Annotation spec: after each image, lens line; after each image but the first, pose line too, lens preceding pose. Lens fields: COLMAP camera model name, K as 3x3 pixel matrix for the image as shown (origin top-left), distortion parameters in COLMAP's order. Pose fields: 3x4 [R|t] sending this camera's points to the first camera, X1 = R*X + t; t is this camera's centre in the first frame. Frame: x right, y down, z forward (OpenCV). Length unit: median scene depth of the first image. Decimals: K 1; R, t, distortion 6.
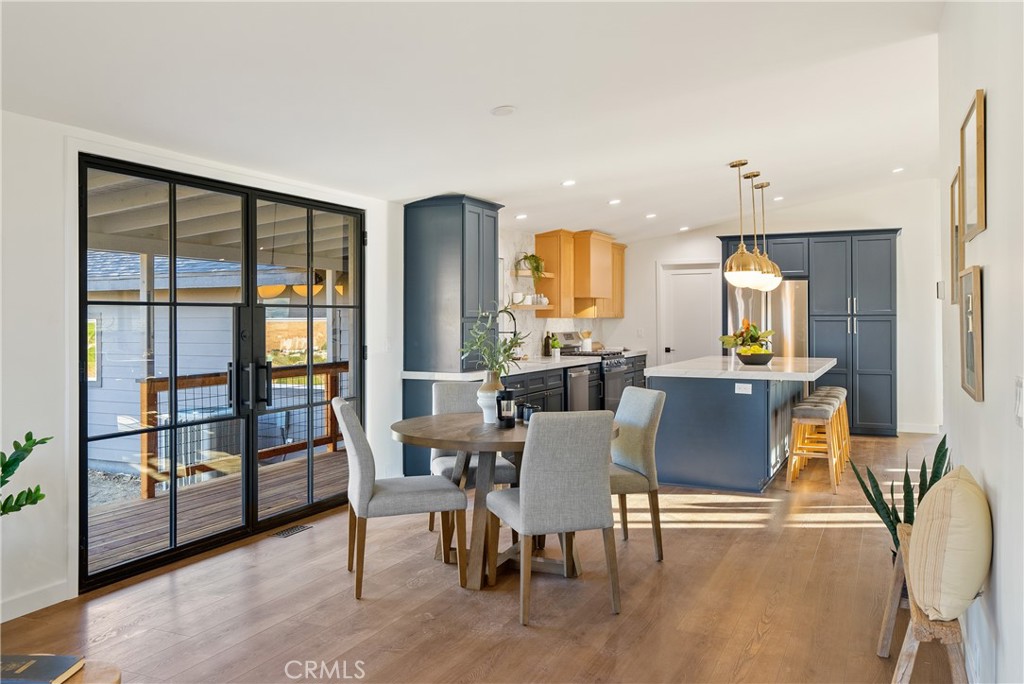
lens RADIAL K [[822.8, 0, 512.4], [0, 822.8, 312.8], [0, 0, 1]] dist [0.002811, -0.000837]
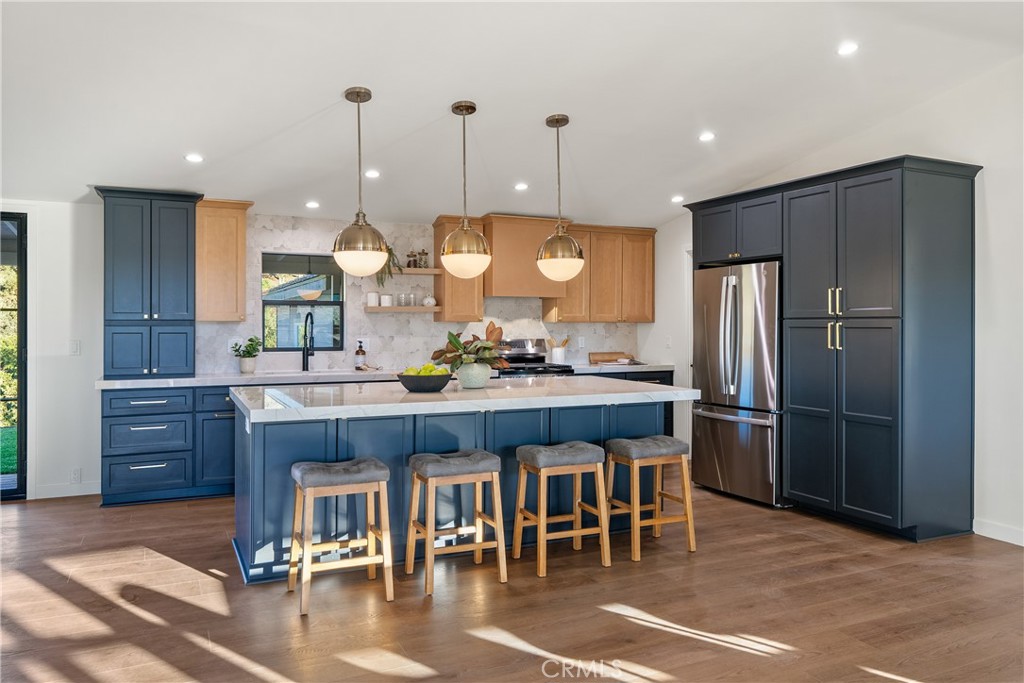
lens RADIAL K [[729.4, 0, 512.8], [0, 729.4, 324.9], [0, 0, 1]] dist [-0.000859, -0.001177]
pose [[0.770173, 0.003921, -0.637823, 0.571622], [0.001489, 0.999967, 0.007945, 0.003525], [0.637834, -0.007069, 0.770142, 0.463650]]
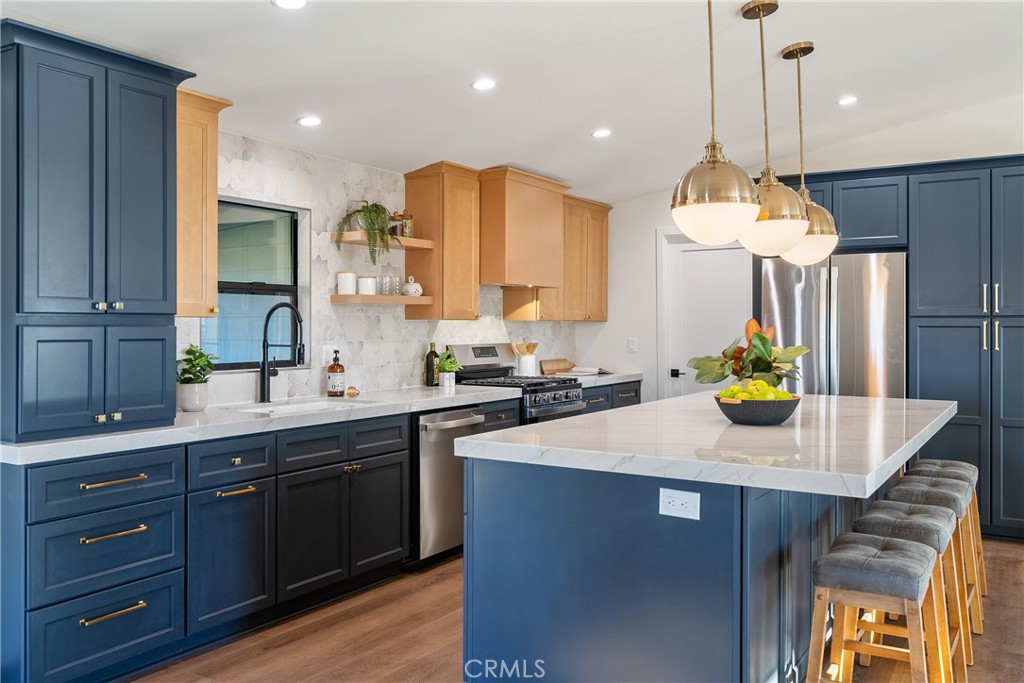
lens RADIAL K [[853.8, 0, 510.3], [0, 853.8, 321.8], [0, 0, 1]] dist [-0.006906, 0.003628]
pose [[0.992224, 0.003141, -0.124423, 0.173497], [-0.002752, 0.999991, 0.003300, 0.005662], [0.124432, -0.002932, 0.992224, 0.416366]]
